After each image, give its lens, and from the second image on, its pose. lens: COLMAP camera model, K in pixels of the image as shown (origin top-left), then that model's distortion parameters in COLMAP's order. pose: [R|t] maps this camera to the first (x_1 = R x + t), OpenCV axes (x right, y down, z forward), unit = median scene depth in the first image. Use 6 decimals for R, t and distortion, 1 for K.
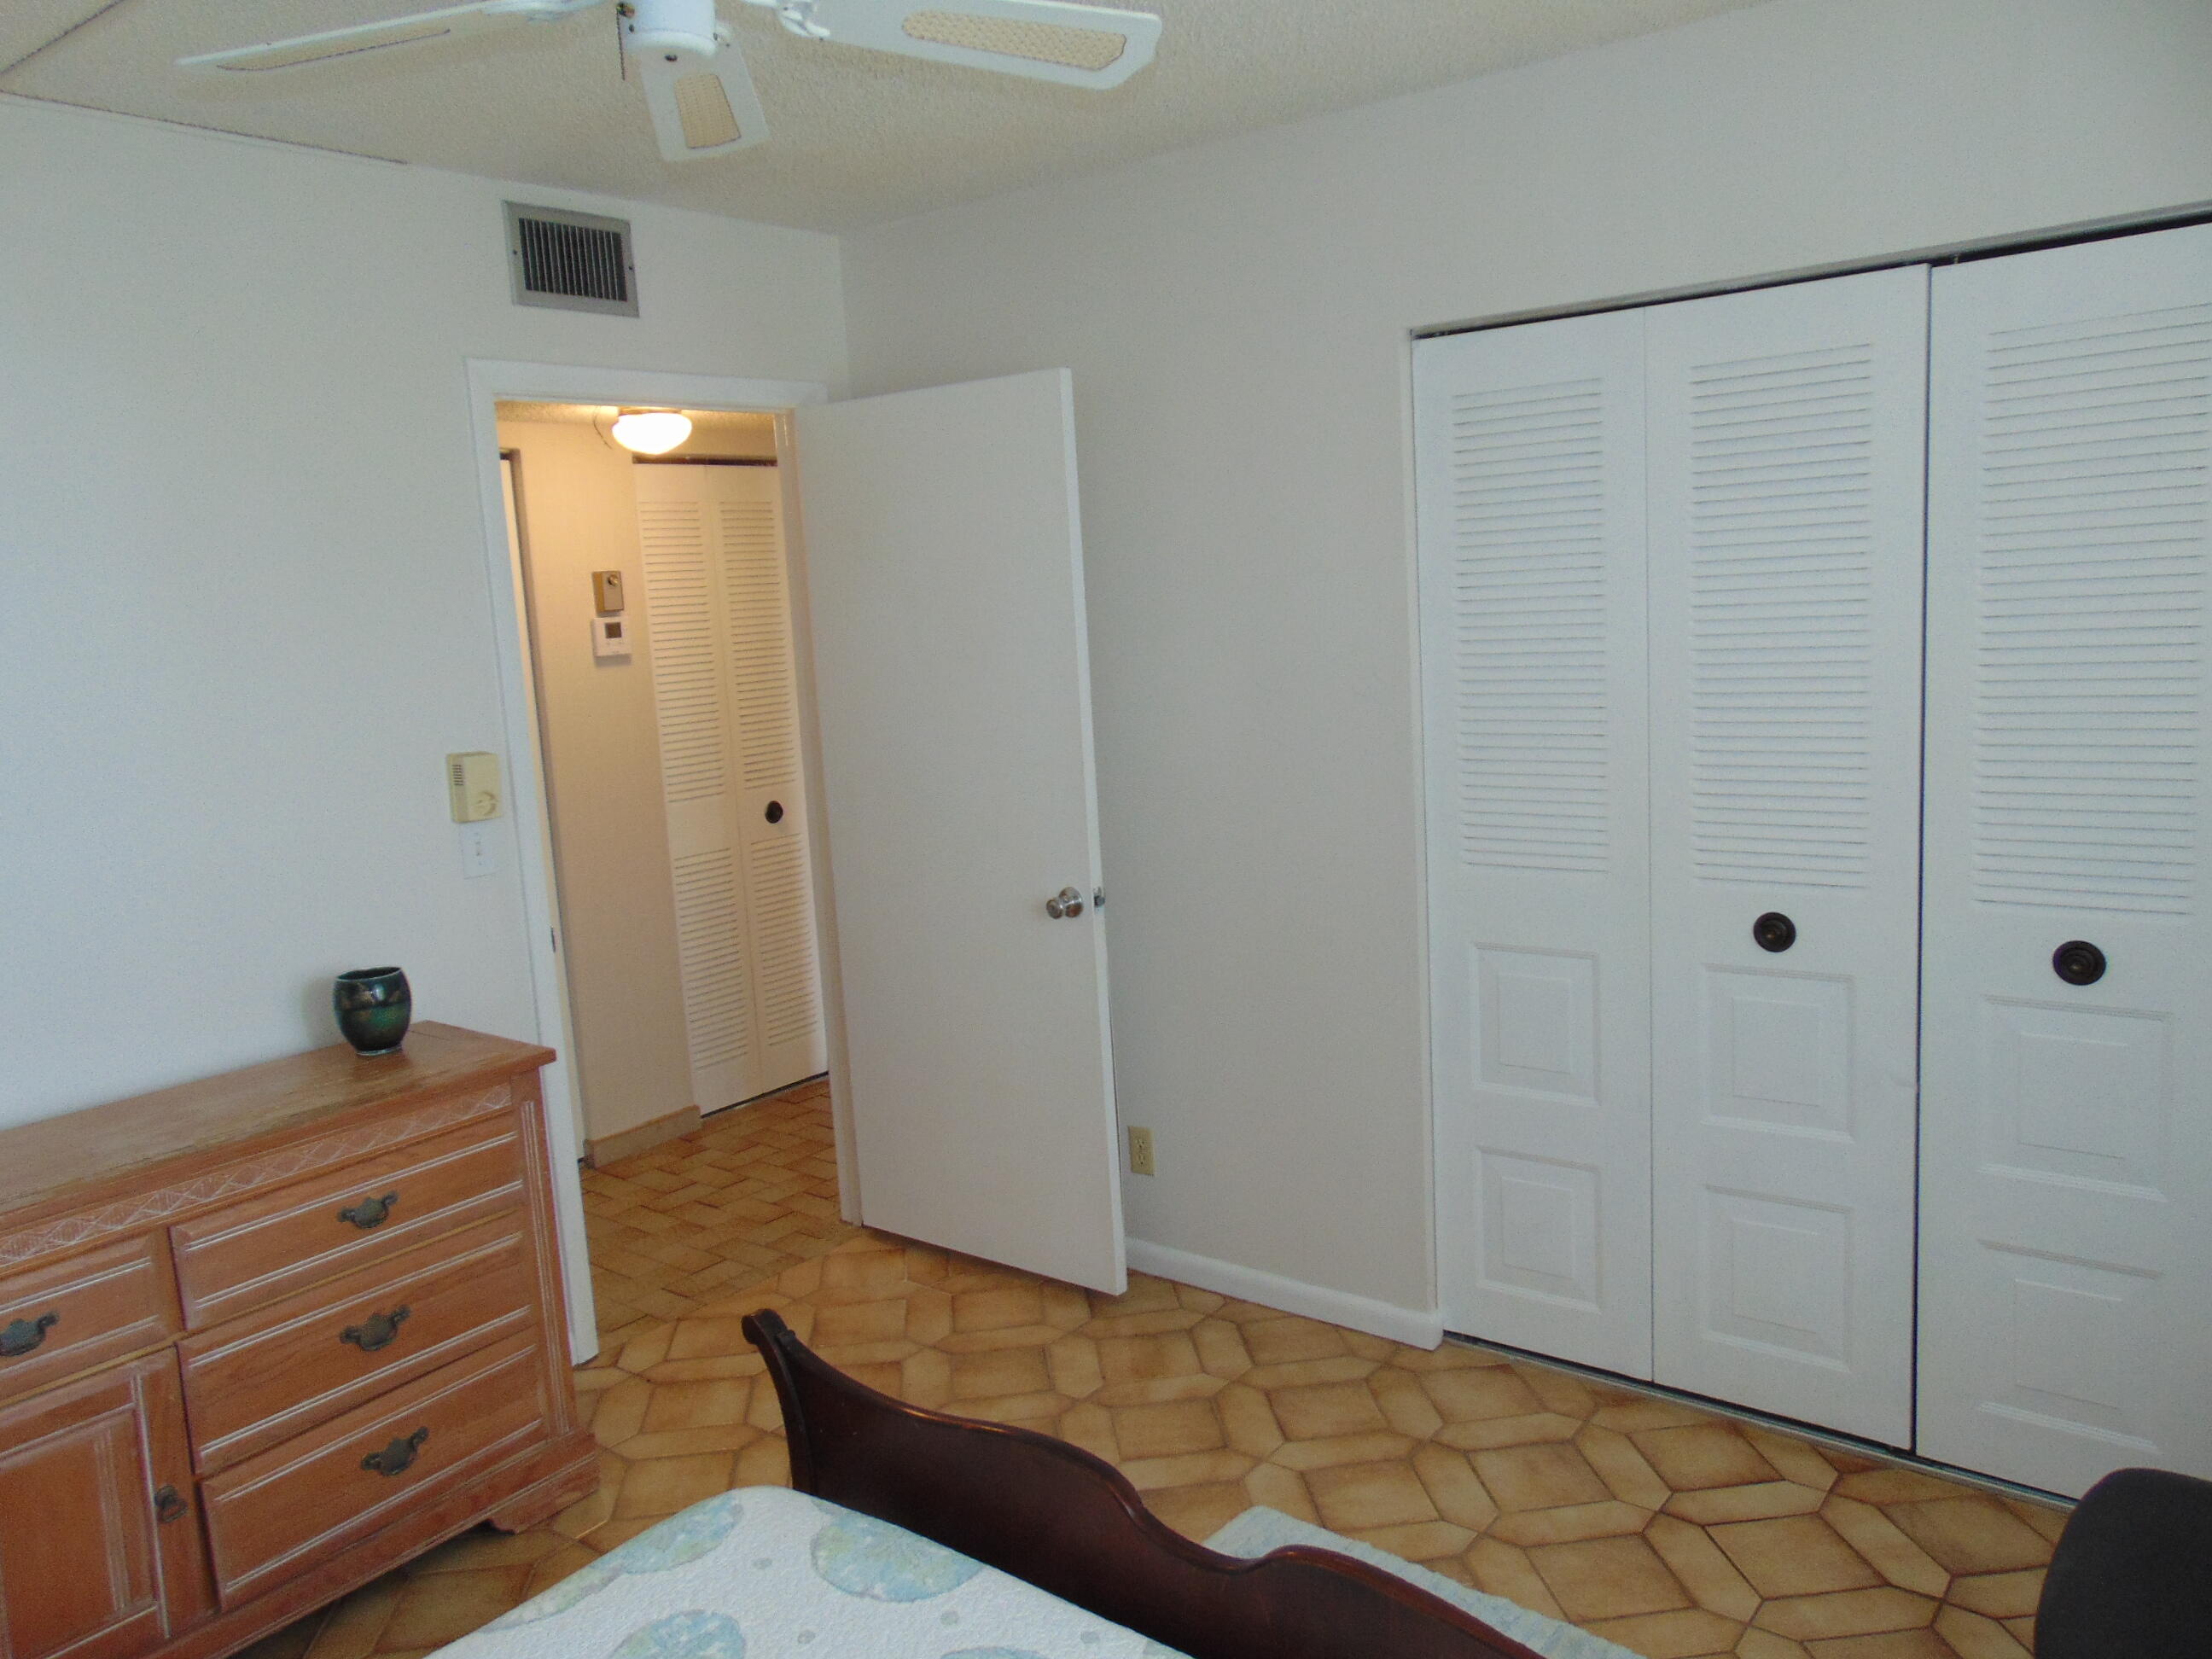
lens RADIAL K [[1627.0, 0, 1112.1], [0, 1627.0, 823.0], [0, 0, 1]] dist [0.011148, 0.011027]
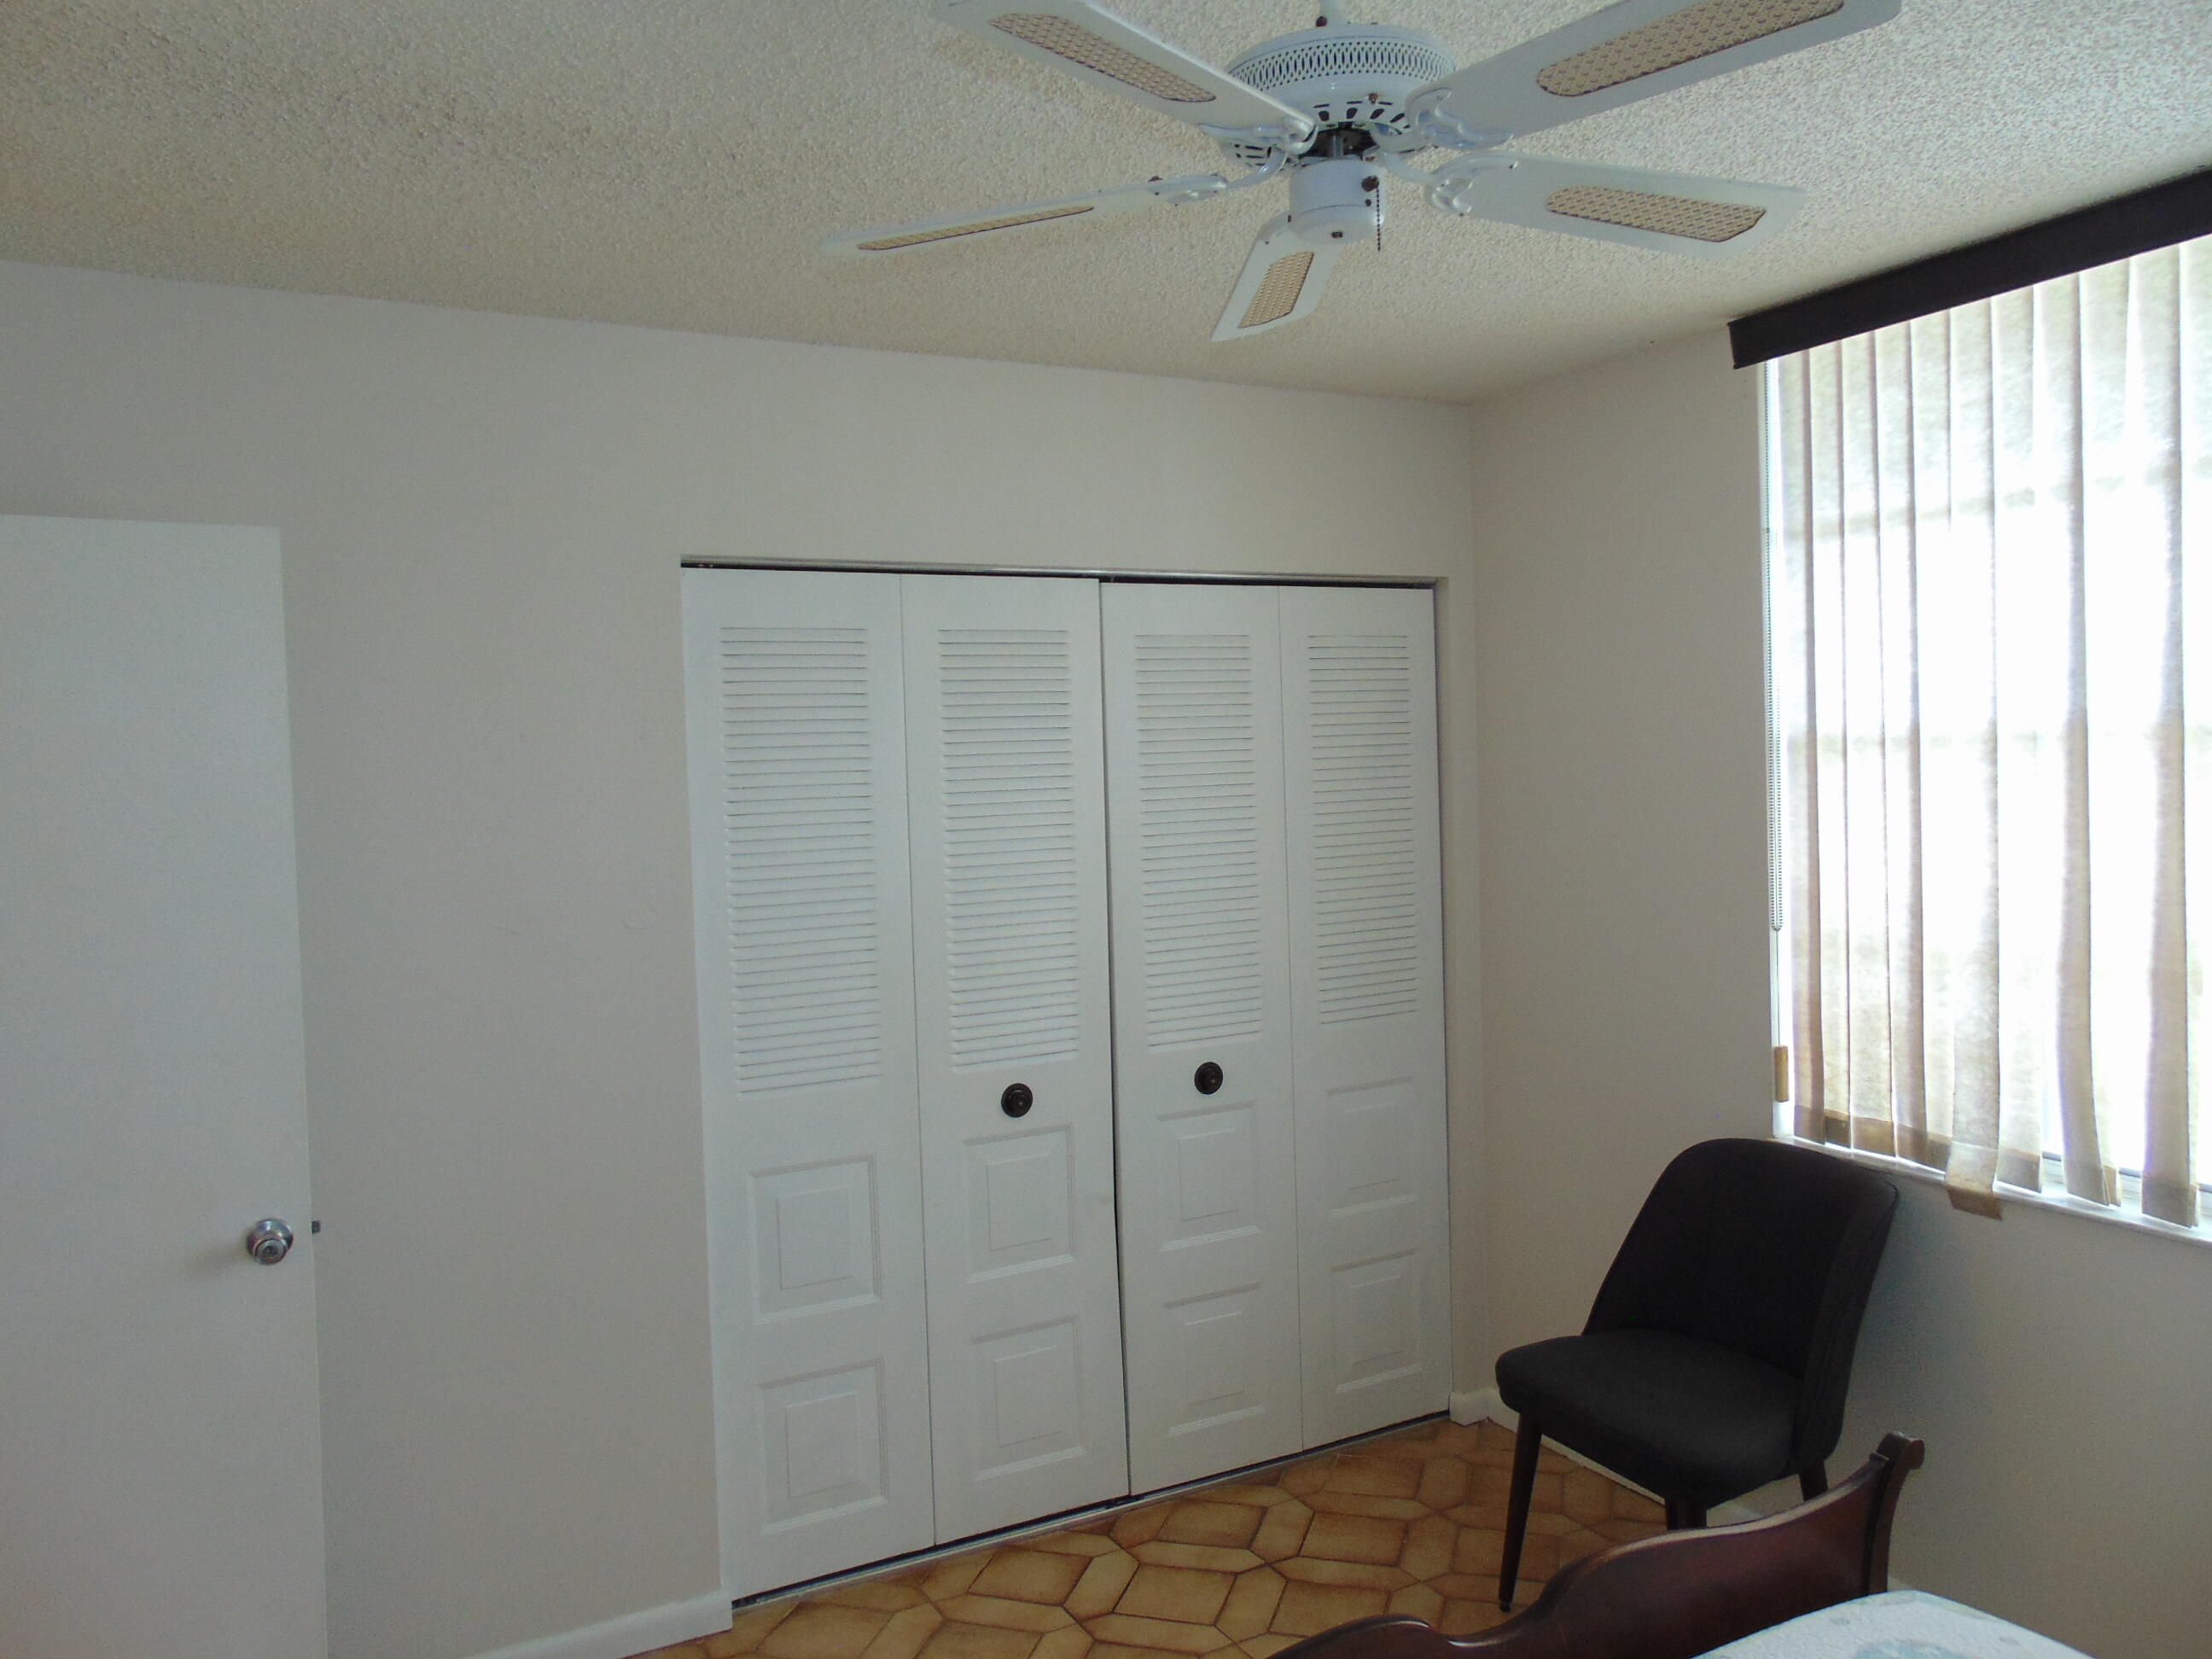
lens RADIAL K [[1627.0, 0, 1114.1], [0, 1627.0, 823.8], [0, 0, 1]] dist [0.011148, 0.011027]
pose [[0.423853, -0.001285, 0.905730, -0.634689], [0.132745, 0.989289, -0.060717, -0.050755], [-0.895951, 0.145967, 0.419483, 0.397476]]
